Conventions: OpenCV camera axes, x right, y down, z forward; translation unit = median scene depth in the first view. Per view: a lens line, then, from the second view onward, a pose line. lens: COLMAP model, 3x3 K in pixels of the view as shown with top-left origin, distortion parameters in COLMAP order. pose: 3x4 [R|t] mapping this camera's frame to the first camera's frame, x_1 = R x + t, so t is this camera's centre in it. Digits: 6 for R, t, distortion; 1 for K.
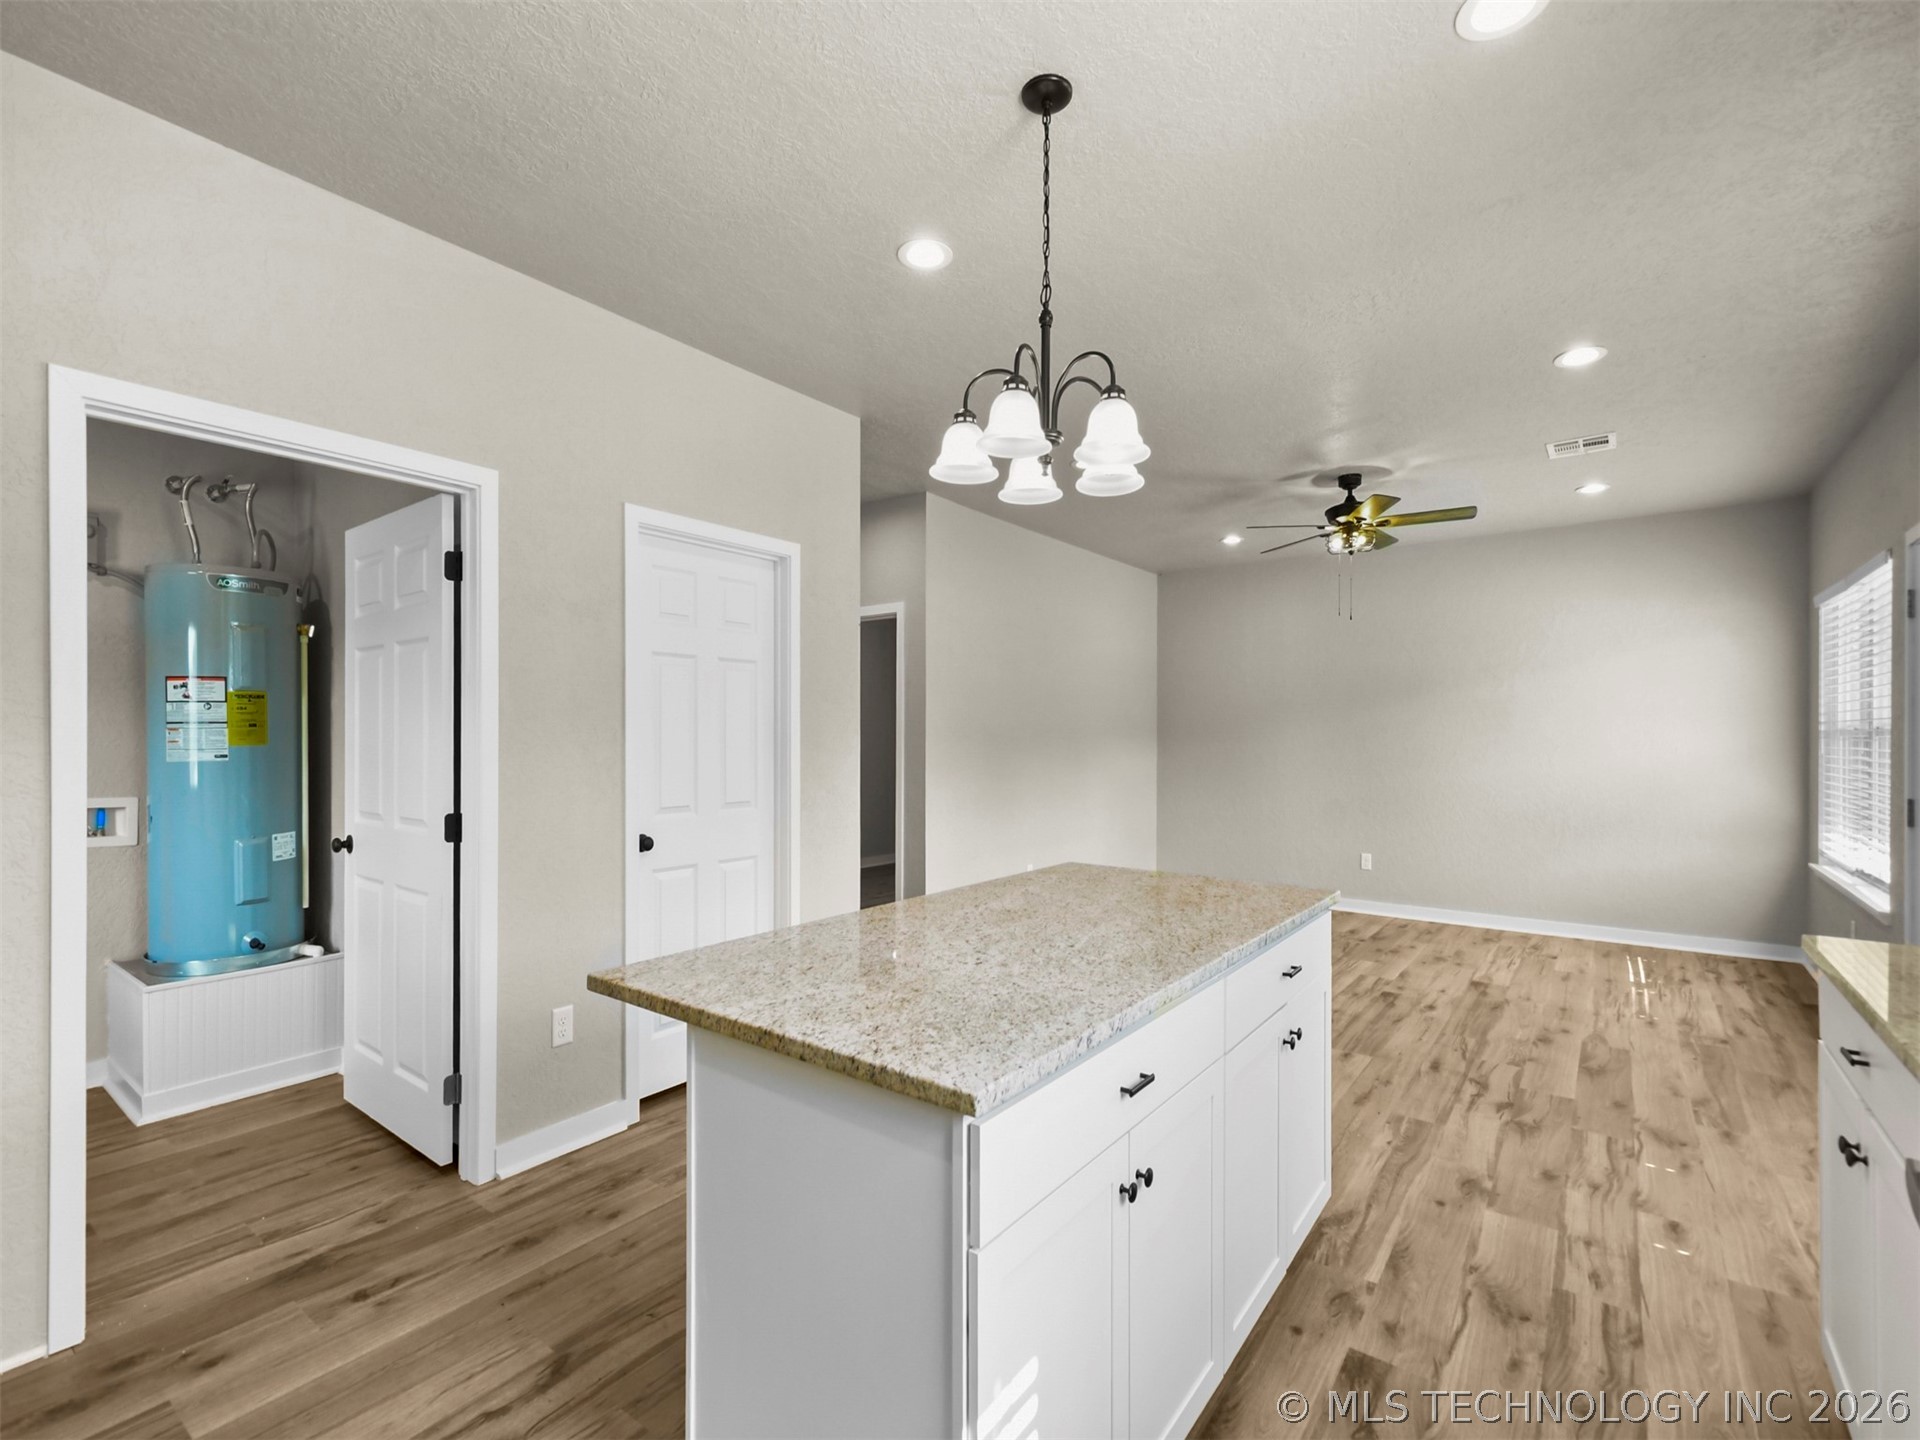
lens RADIAL K [[872.7, 0, 961.1], [0, 872.7, 736.7], [0, 0, 1]] dist [0.025115, -0.011403]
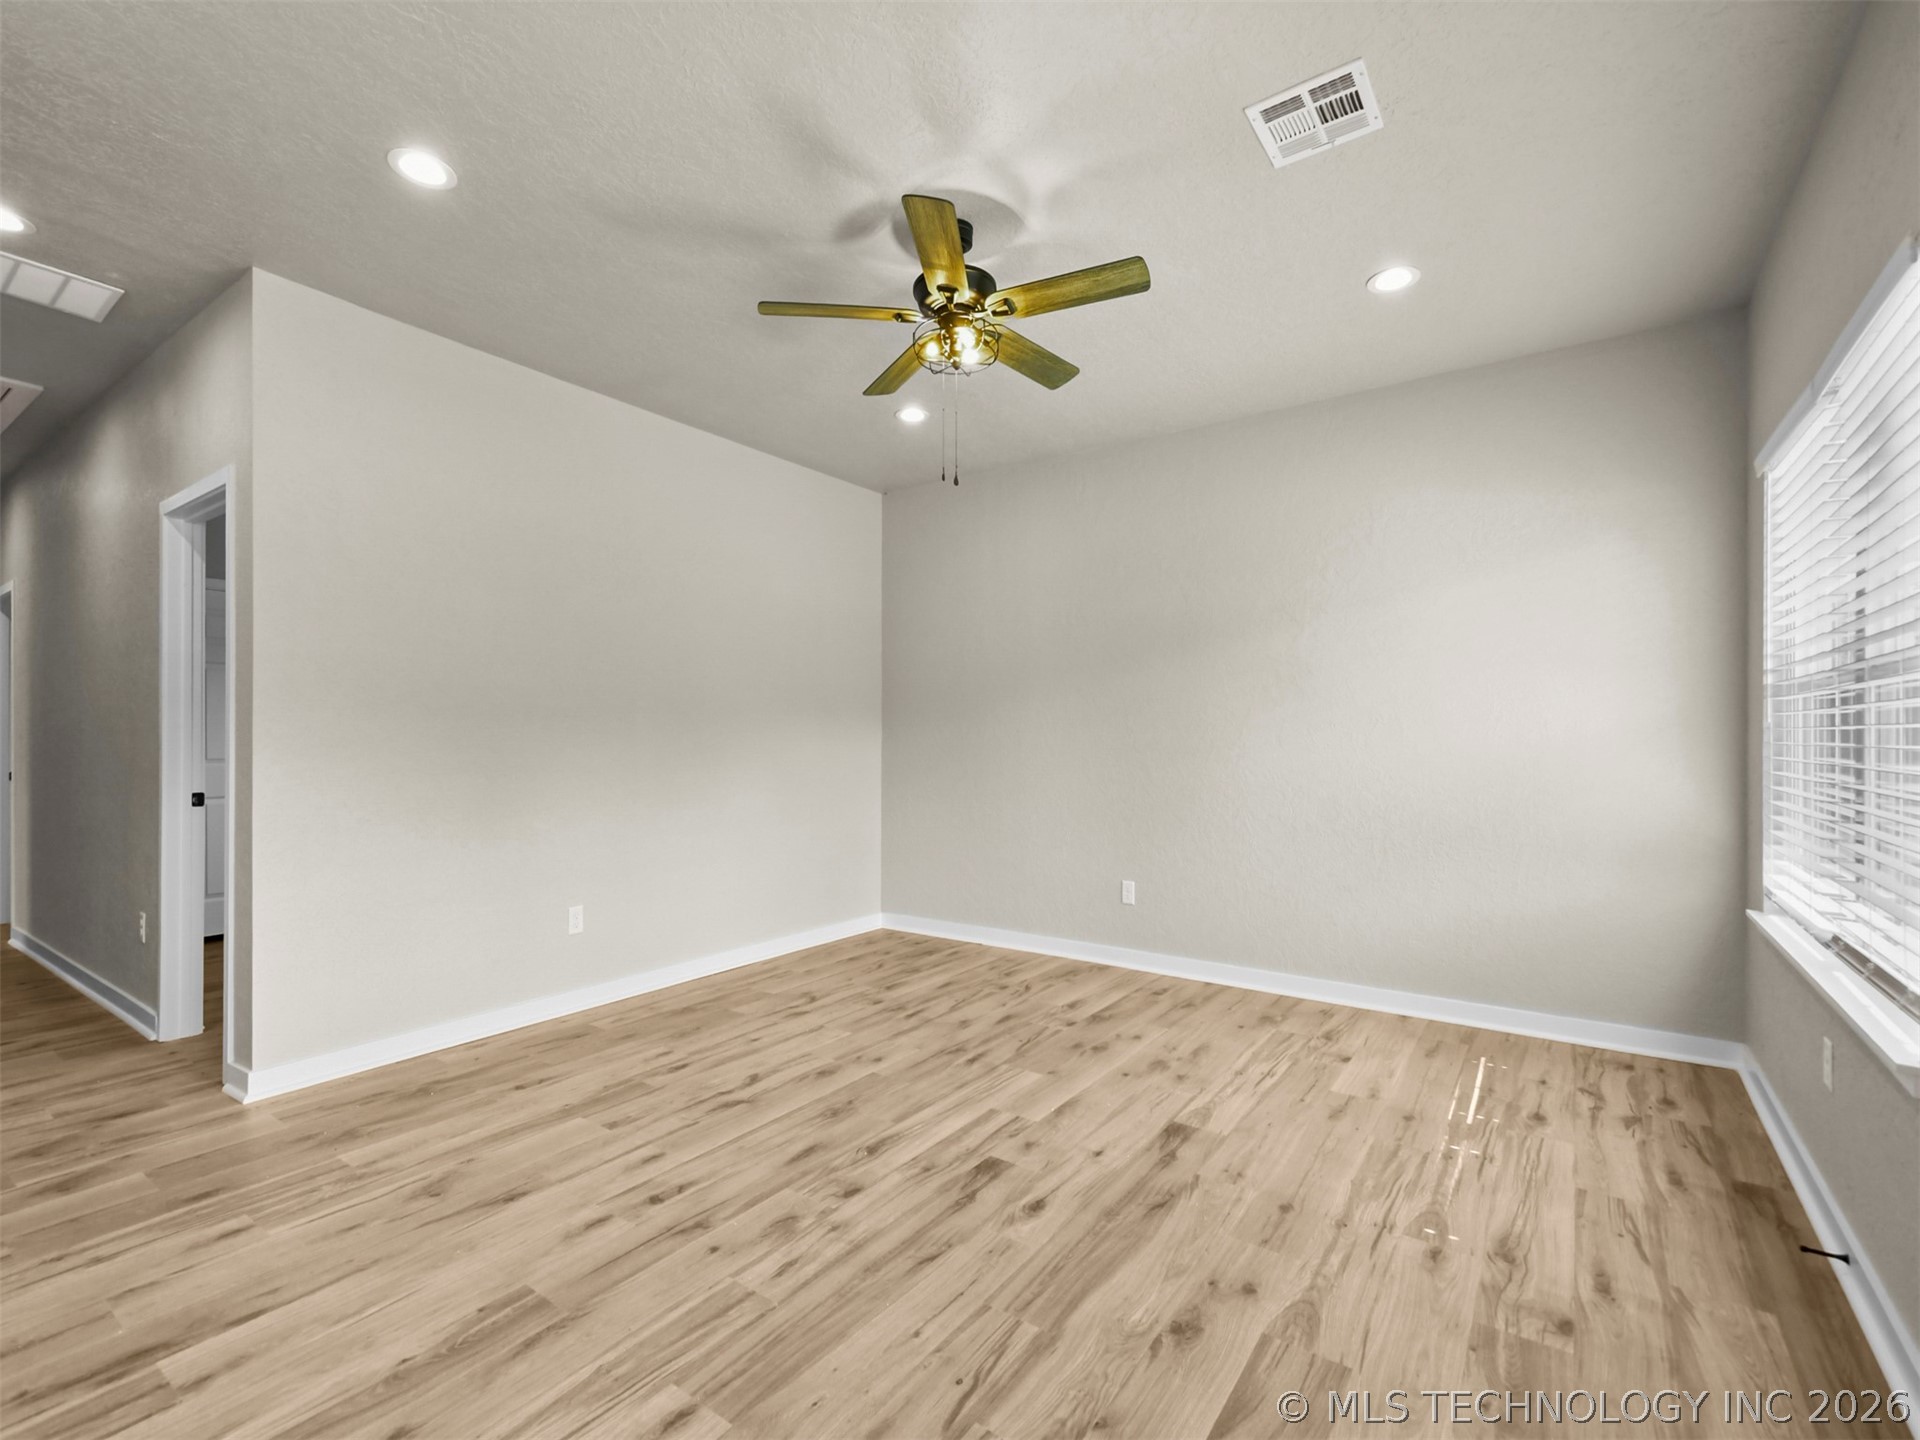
lens RADIAL K [[863.3, 0, 959.3], [0, 863.3, 739.3], [0, 0, 1]] dist [0.022102, -0.010233]
pose [[0.999669, -0.000618, 0.025711, 0.524483], [0.000602, 1.000000, 0.000603, 0.035330], [-0.025711, -0.000588, 0.999669, 0.540883]]
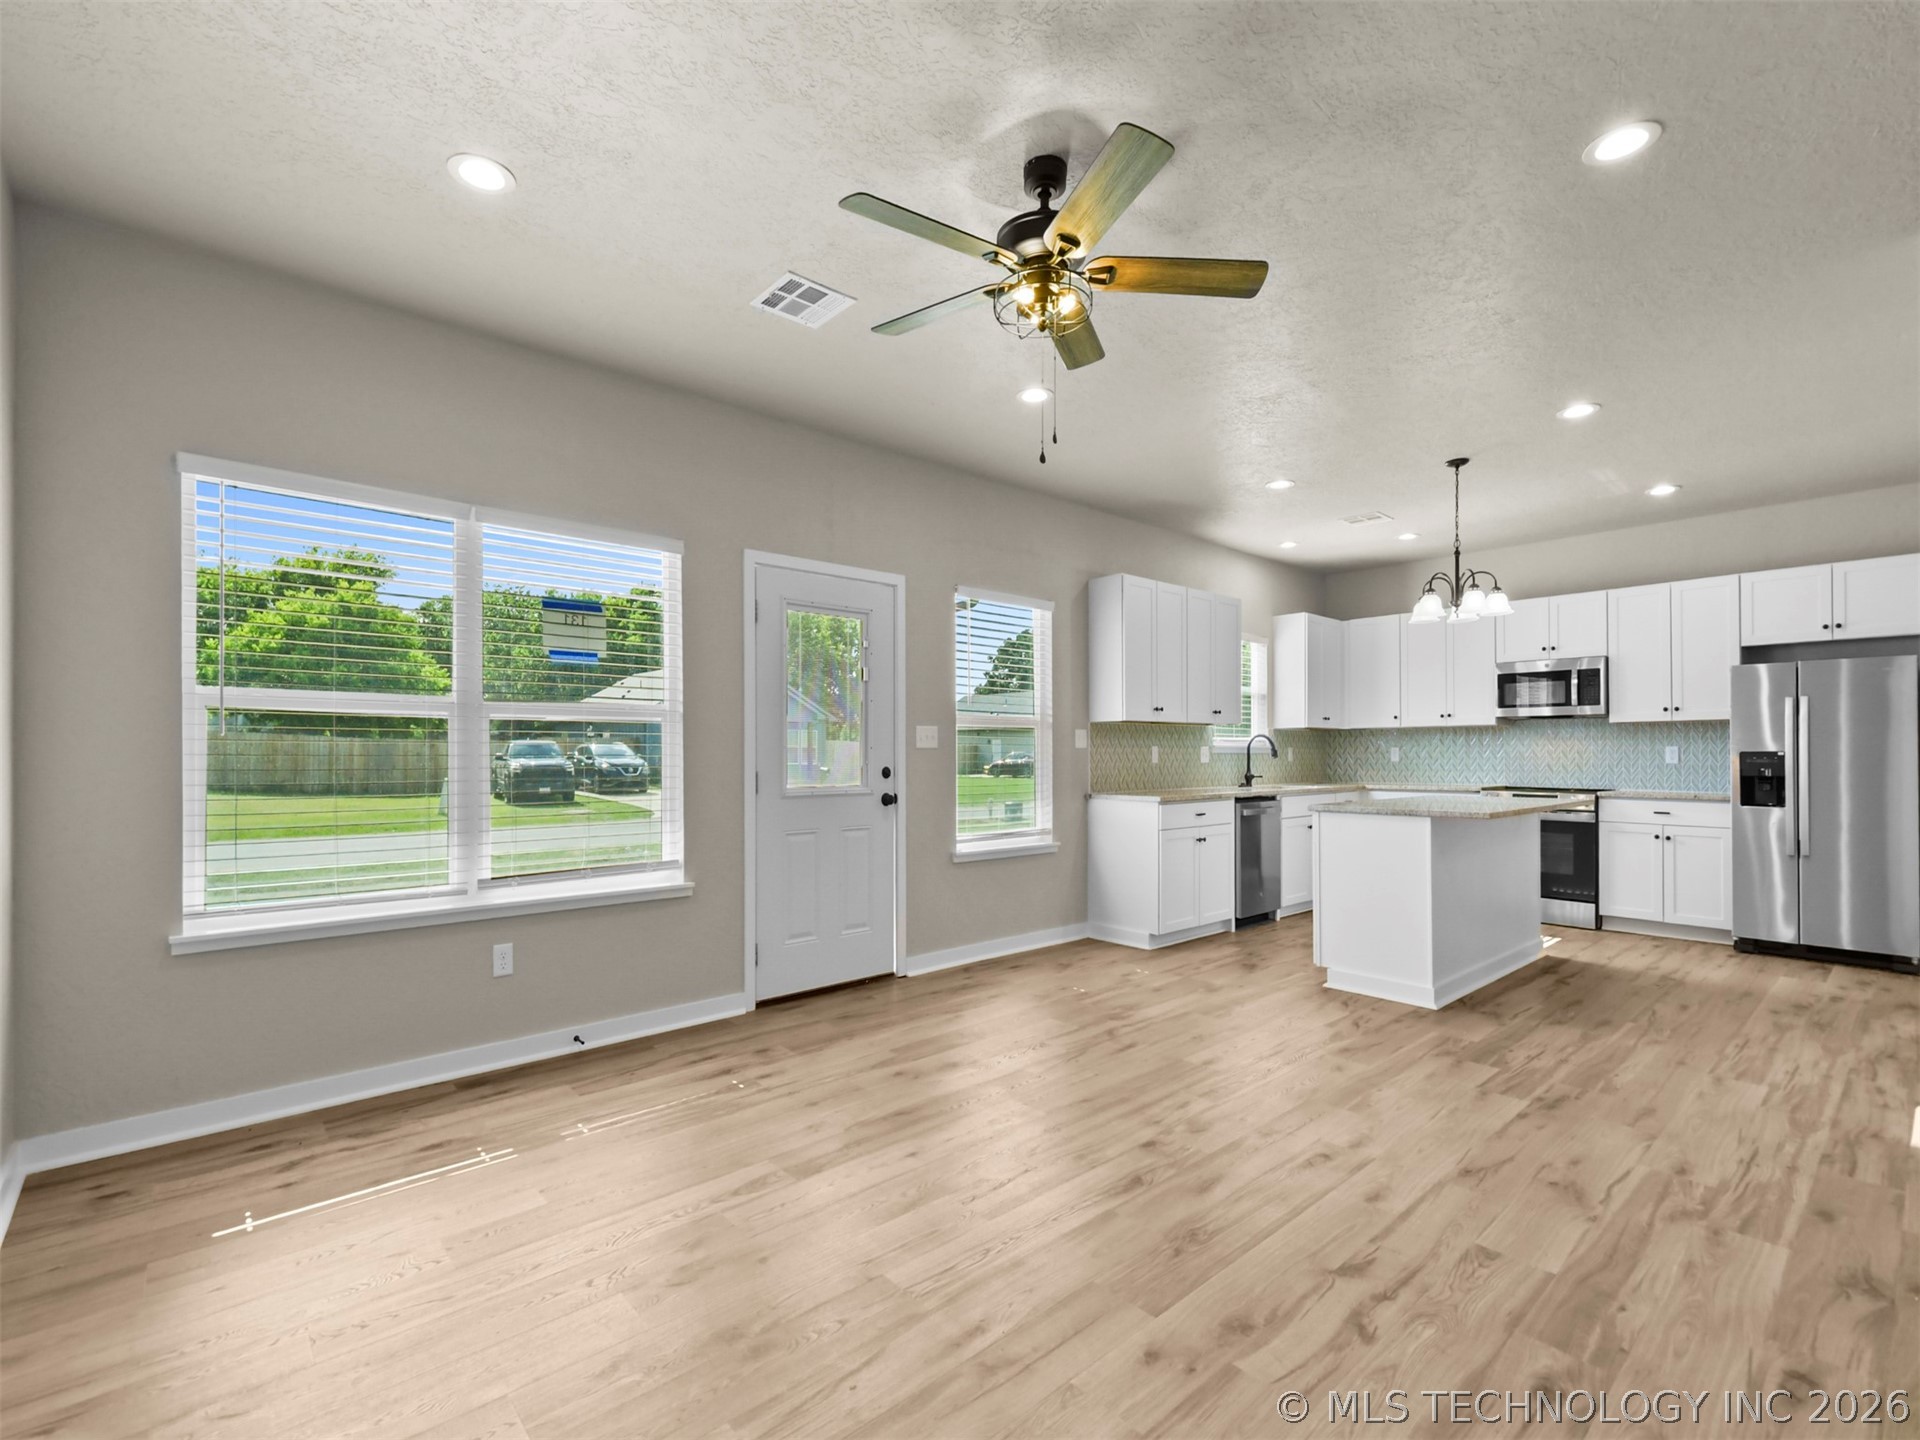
lens RADIAL K [[864.3, 0, 965.3], [0, 864.3, 748.3], [0, 0, 1]] dist [0.024510, -0.011032]
pose [[-0.979943, 0.000294, 0.199280, 0.472660], [-0.000358, 0.999995, -0.003239, 0.035633], [-0.199279, -0.003245, -0.979937, 1.807960]]
